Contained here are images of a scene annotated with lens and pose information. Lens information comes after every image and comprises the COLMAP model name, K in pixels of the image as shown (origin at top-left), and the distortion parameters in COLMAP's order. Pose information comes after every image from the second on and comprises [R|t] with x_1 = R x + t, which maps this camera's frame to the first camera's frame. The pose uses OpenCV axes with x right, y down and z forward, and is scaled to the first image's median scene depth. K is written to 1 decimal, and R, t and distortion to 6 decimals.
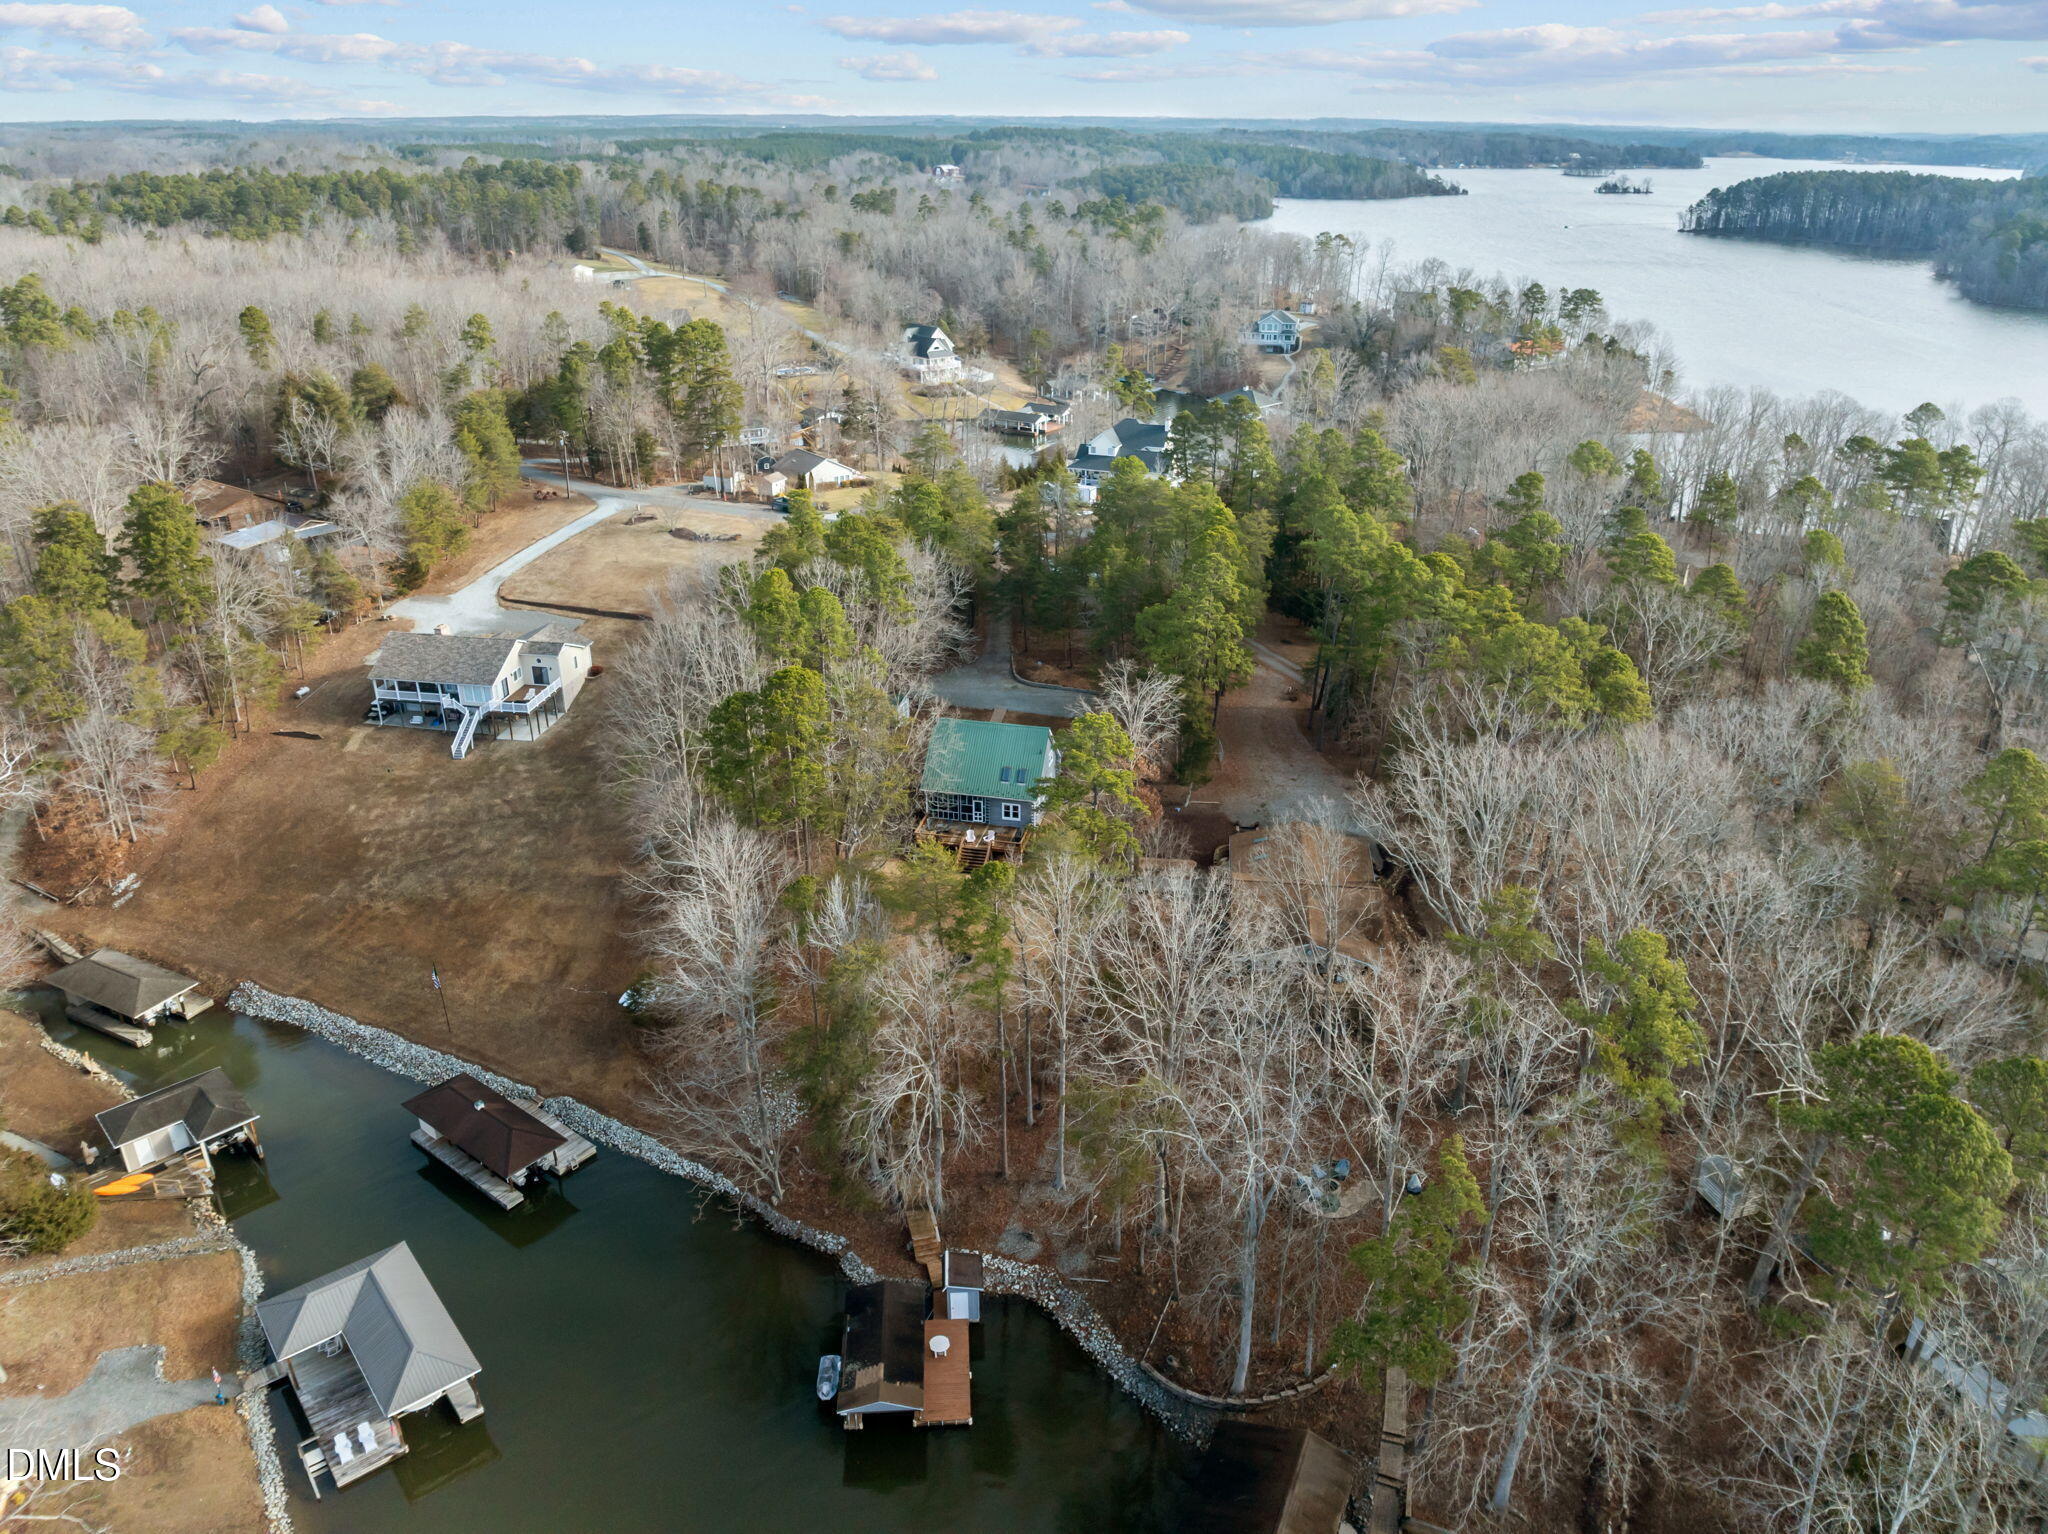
lens RADIAL K [[1456.0, 0, 1029.8], [0, 1456.0, 776.7], [0, 0, 1]] dist [-0.051885, 0.017575]
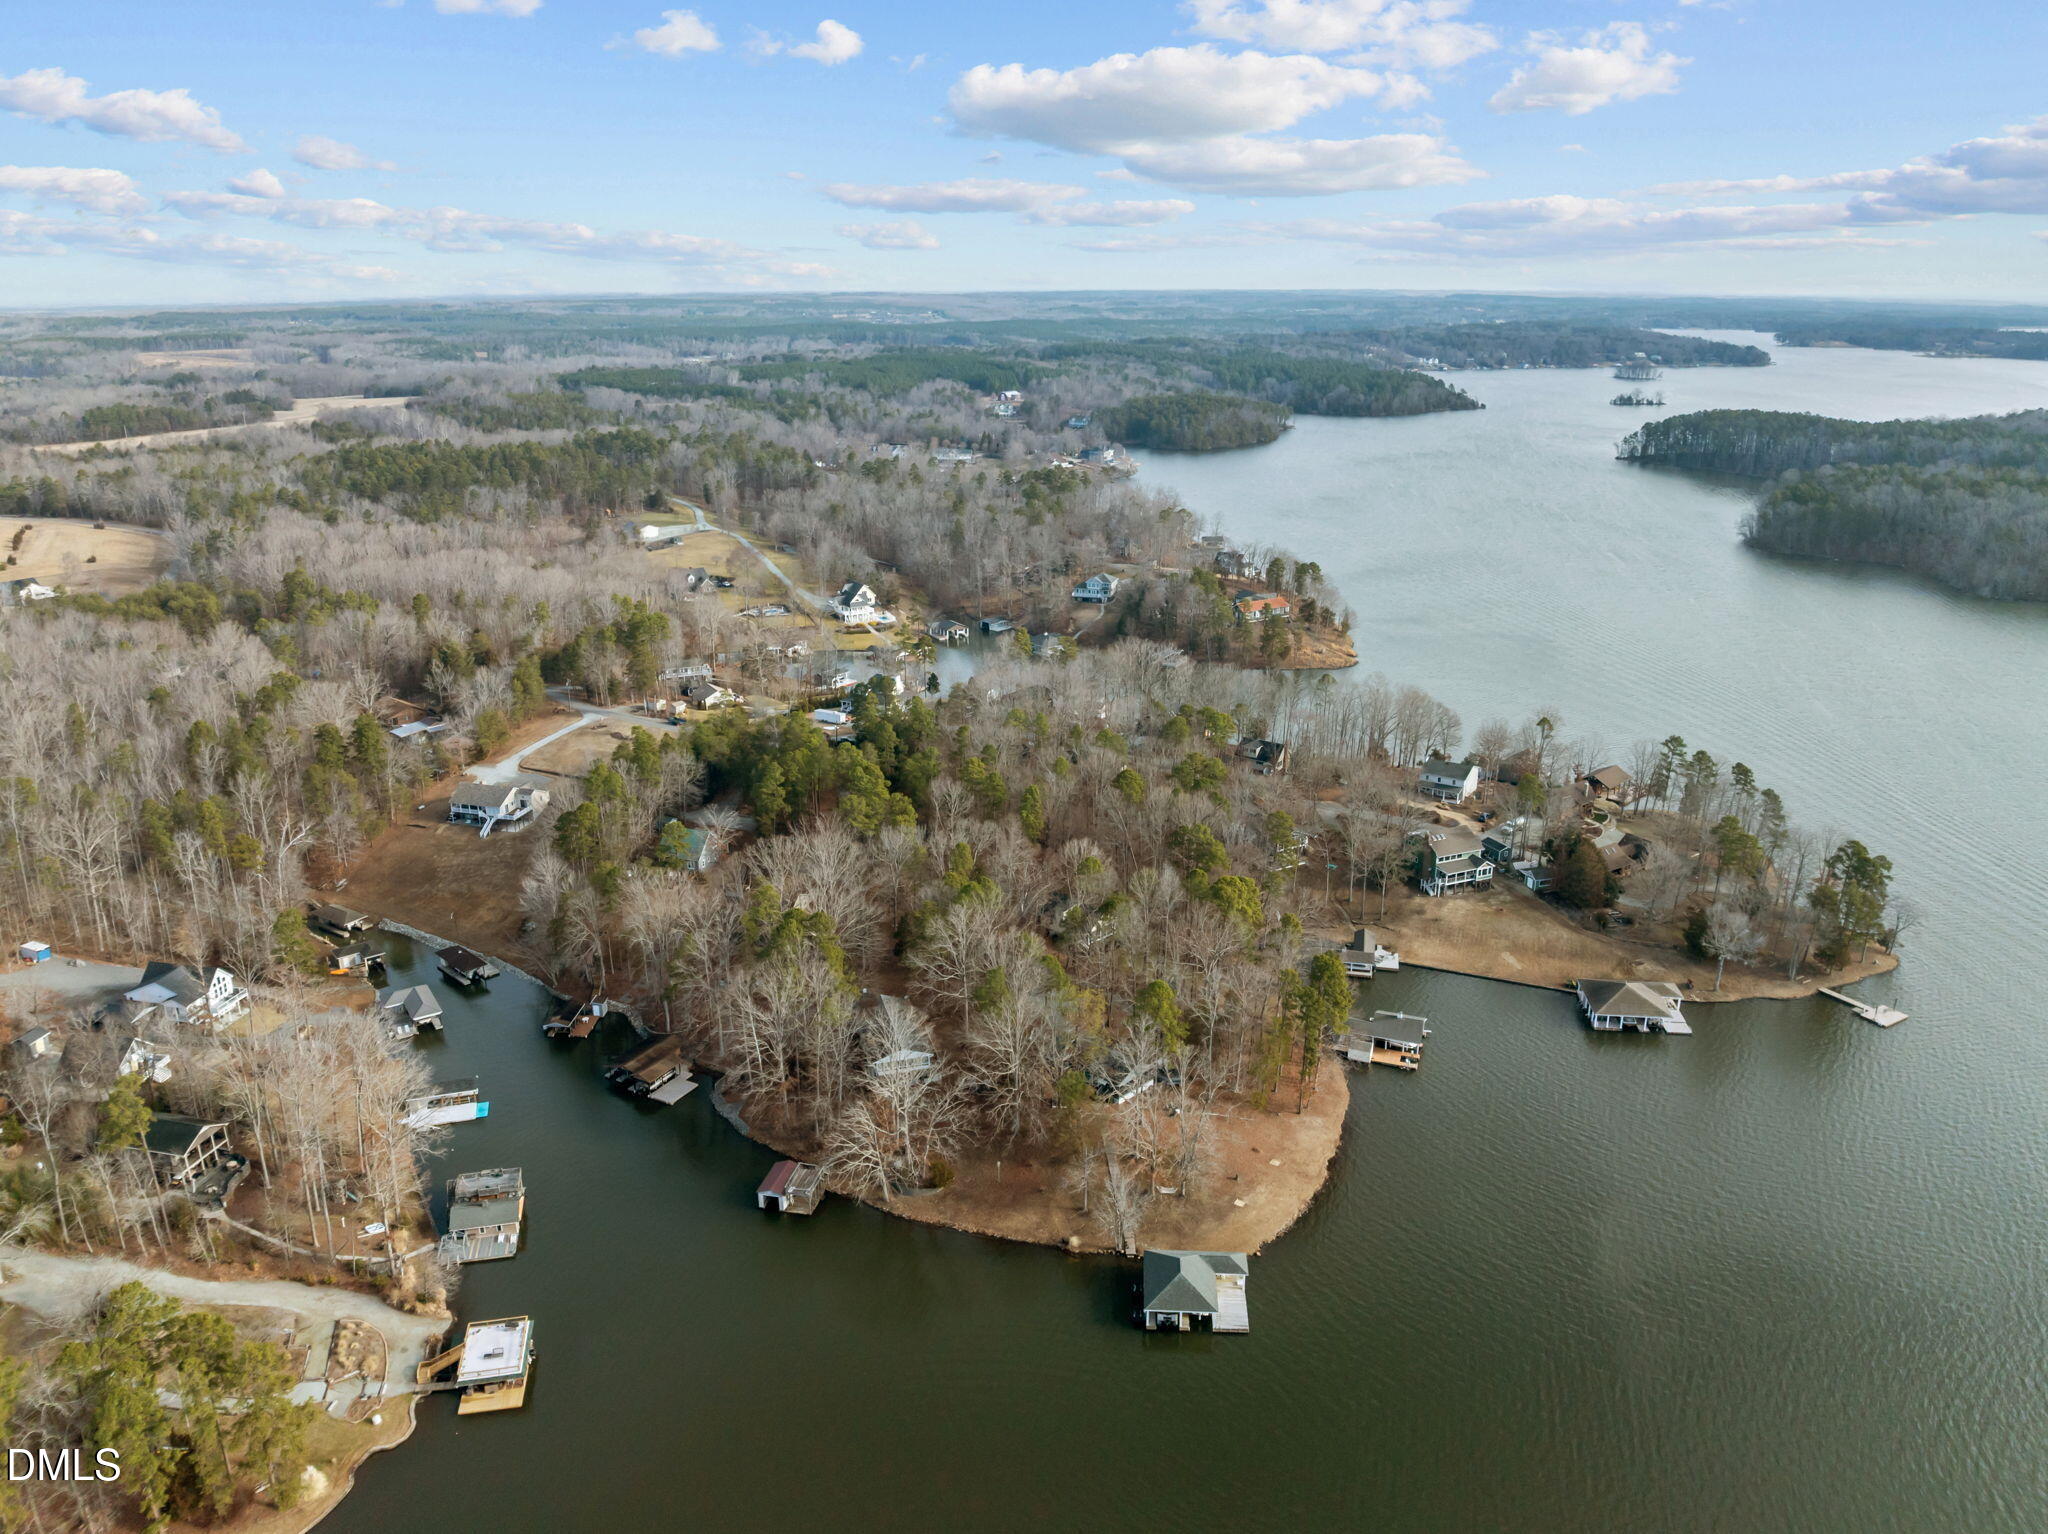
lens RADIAL K [[1456.0, 0, 1018.8], [0, 1456.0, 774.5], [0, 0, 1]] dist [-0.051885, 0.017575]
pose [[0.994288, 0.028296, -0.102912, 0.572179], [-0.039016, 0.993844, -0.103695, 0.076499], [0.099344, 0.107117, 0.989271, -1.001004]]
